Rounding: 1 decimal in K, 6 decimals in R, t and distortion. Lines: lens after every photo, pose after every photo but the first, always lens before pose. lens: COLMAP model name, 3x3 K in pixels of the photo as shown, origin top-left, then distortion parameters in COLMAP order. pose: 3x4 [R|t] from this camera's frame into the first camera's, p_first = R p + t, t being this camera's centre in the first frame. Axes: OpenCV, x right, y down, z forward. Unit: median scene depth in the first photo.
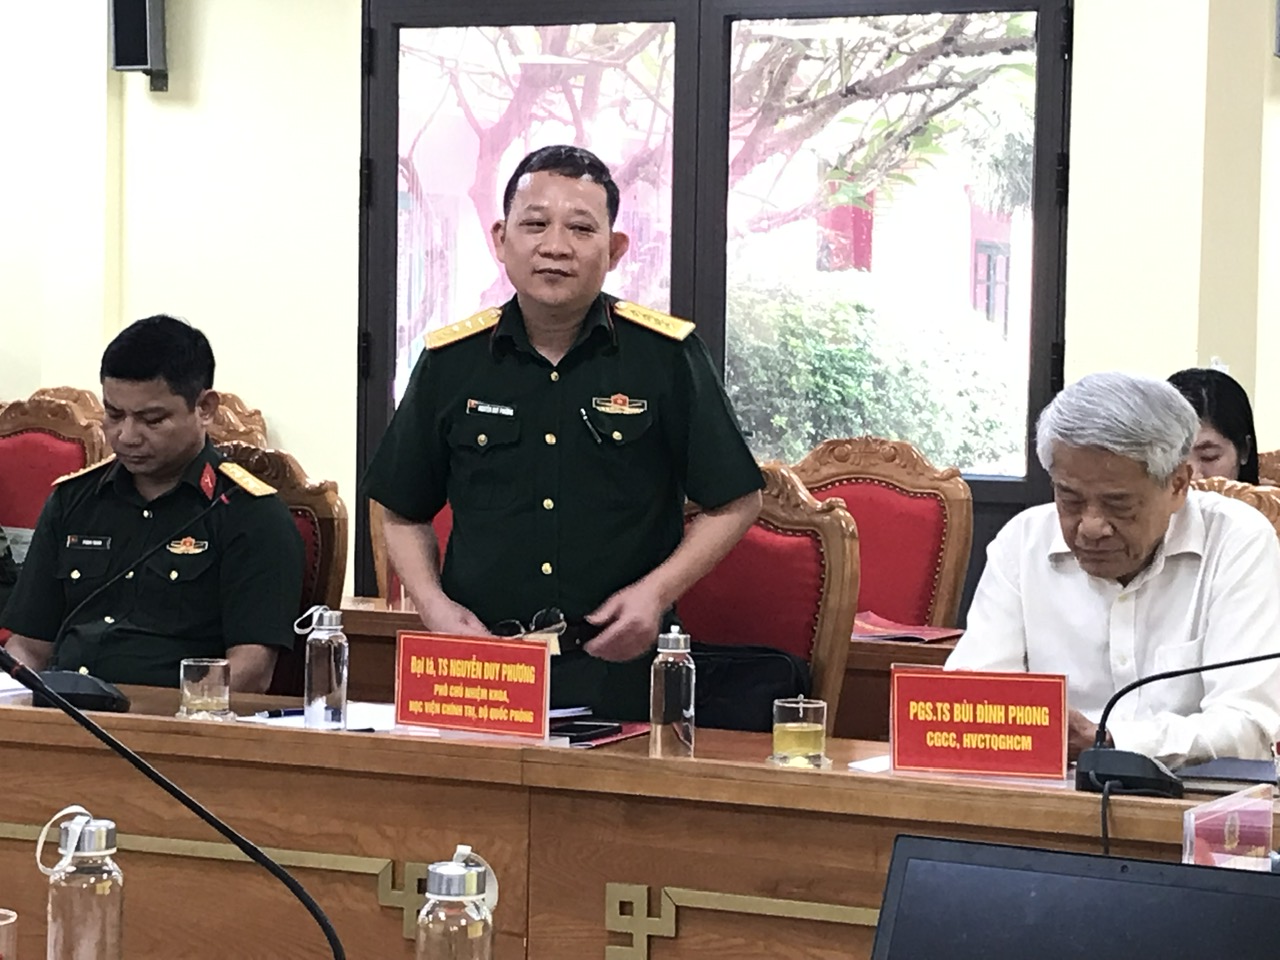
lens RADIAL K [[3464.8, 0, 639.7], [0, 3464.8, 478.4], [0, 0, 1]] dist [-0.098974, 0.000000]
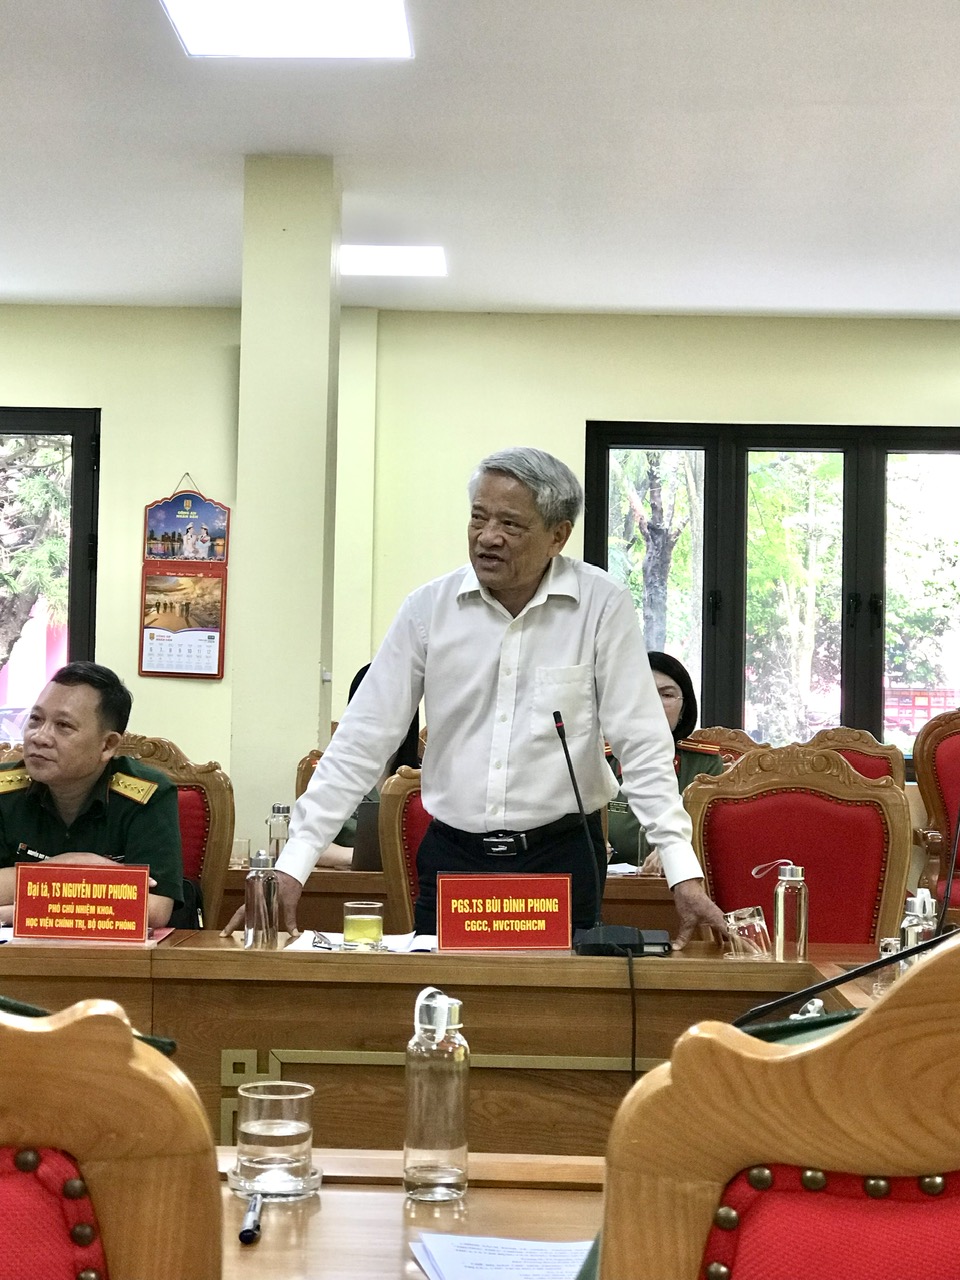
lens RADIAL K [[2221.4, 0, 480.2], [0, 2221.4, 644.1], [0, 0, 1]] dist [-0.031736, 0.000000]
pose [[0.869235, 0.017565, 0.494086, -0.340933], [0.013981, 0.998096, -0.060080, 0.016065], [-0.494201, 0.059132, 0.867334, 0.218690]]
